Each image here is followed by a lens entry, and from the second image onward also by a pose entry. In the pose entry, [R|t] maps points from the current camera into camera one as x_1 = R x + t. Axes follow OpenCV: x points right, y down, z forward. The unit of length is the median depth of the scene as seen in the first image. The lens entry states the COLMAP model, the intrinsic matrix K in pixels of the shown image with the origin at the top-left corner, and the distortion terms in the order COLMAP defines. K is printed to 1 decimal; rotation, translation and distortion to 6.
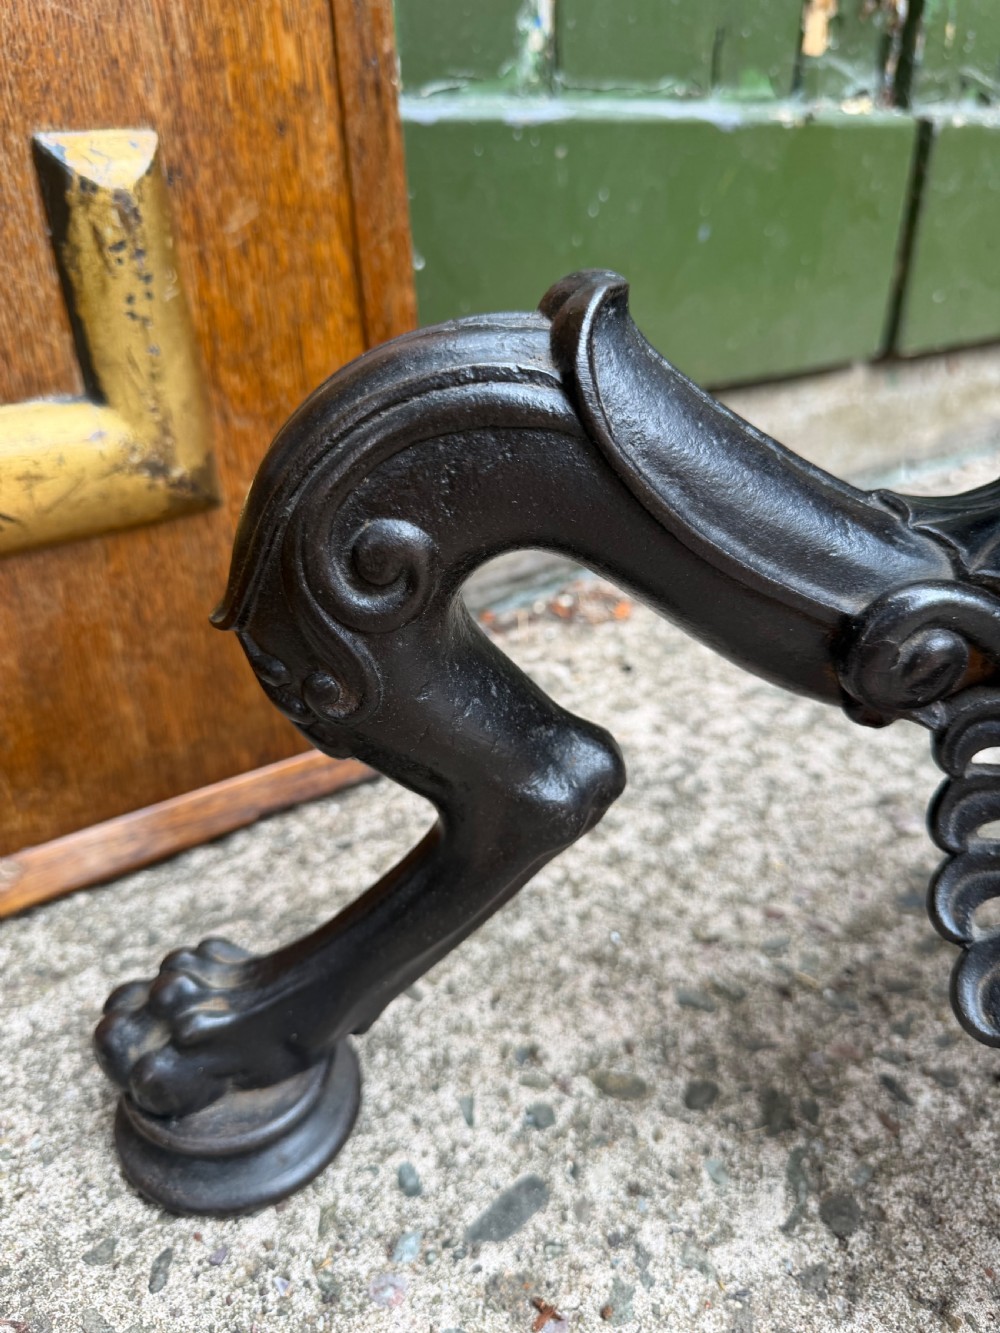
lens RADIAL K [[992.0, 0, 500.0], [0, 992.0, 666.5], [0, 0, 1]] dist [-0.073160, 0.042705]
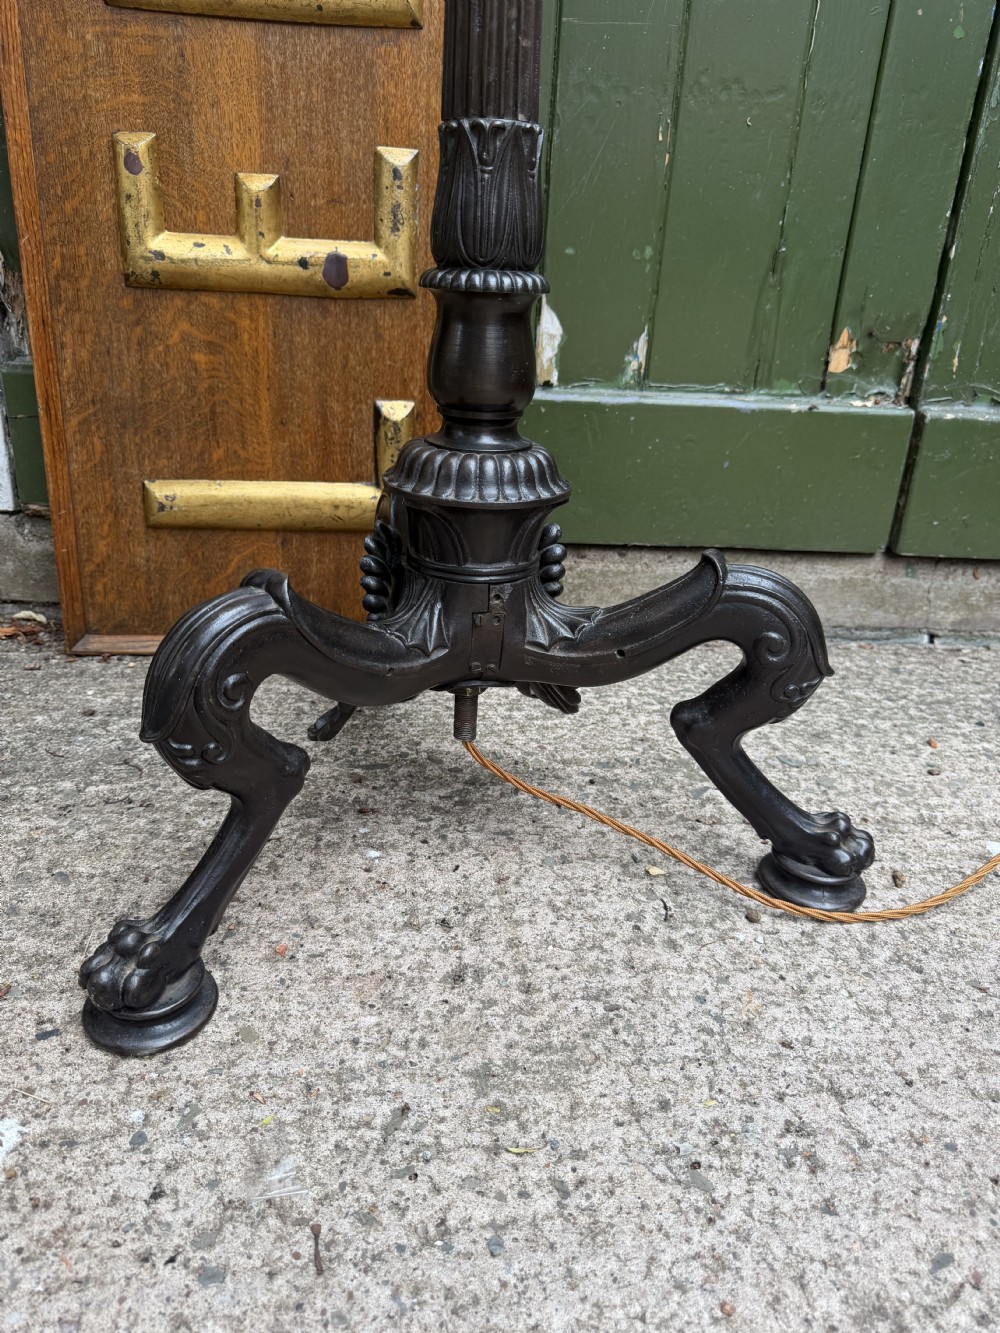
lens RADIAL K [[946.8, 0, 494.7], [0, 946.8, 660.2], [0, 0, 1]] dist [0.002622, -0.004197]
pose [[0.841466, 0.254230, -0.476762, 1.504078], [-0.309345, 0.950136, -0.039328, 0.224477], [0.442990, 0.180577, 0.878152, -1.339434]]
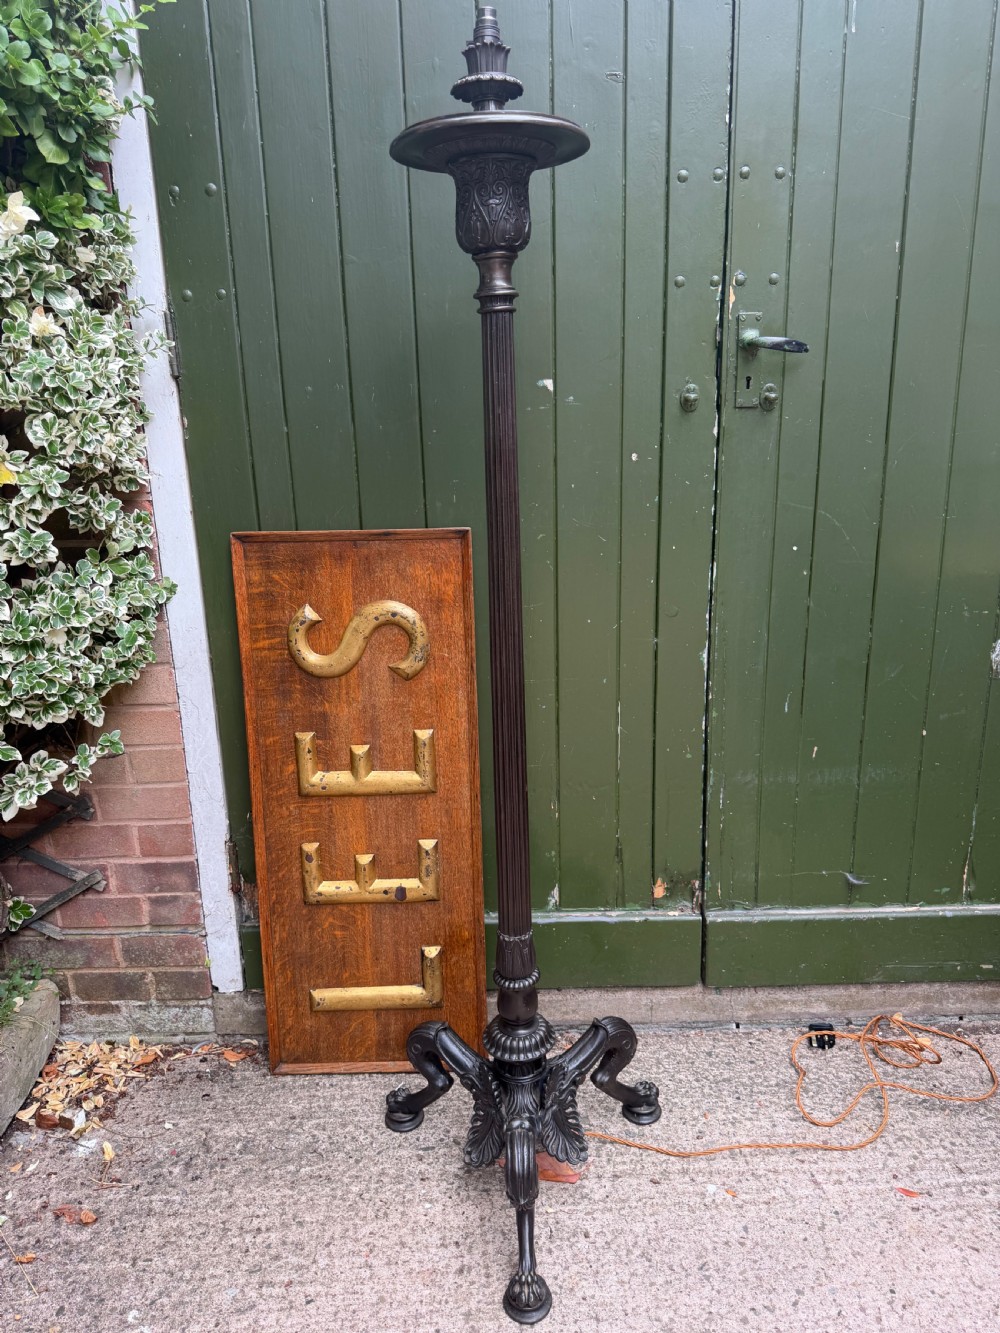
lens RADIAL K [[930.3, 0, 495.1], [0, 930.3, 663.2], [0, 0, 1]] dist [0.002252, -0.004359]
pose [[0.815496, 0.120846, -0.566005, 3.178386], [-0.255724, 0.952553, -0.165069, -1.461815], [0.519202, 0.279354, 0.807707, -4.246505]]
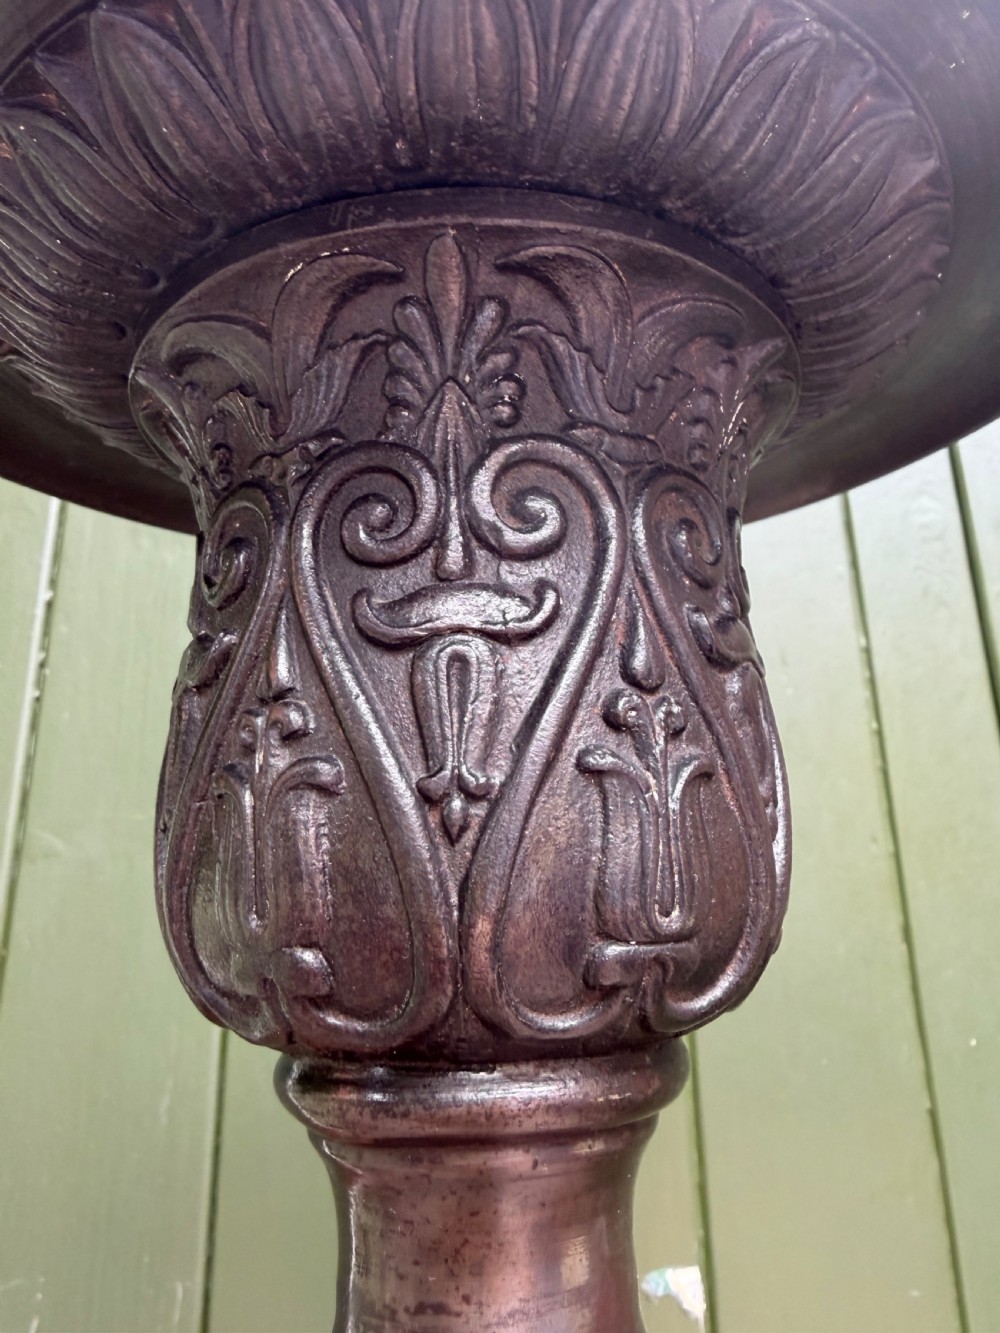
lens RADIAL K [[930.6, 0, 495.0], [0, 930.6, 609.2], [0, 0, 1]] dist [-0.013004, -0.002337]
pose [[0.817027, -0.193872, -0.543029, 0.904856], [-0.265424, 0.709607, -0.652693, -3.743232], [0.511876, 0.677401, 0.528310, -1.792059]]
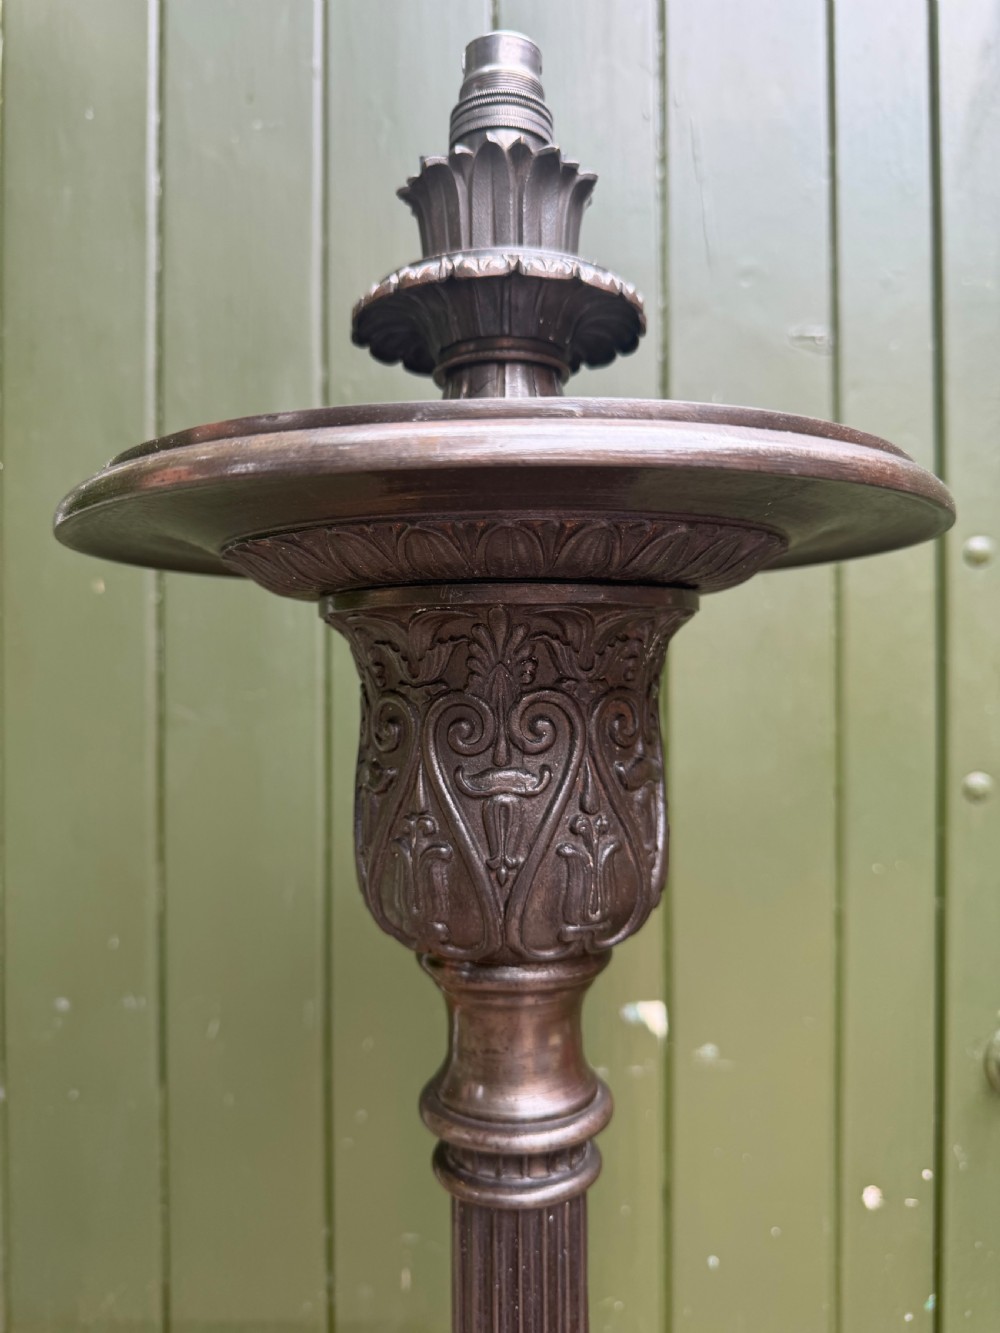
lens RADIAL K [[946.8, 0, 494.7], [0, 946.8, 660.2], [0, 0, 1]] dist [0.002622, -0.004197]
pose [[0.795284, -0.018172, -0.605964, 1.195366], [-0.291235, 0.865204, -0.408171, -3.736068], [0.531700, 0.501090, 0.682791, -2.238940]]
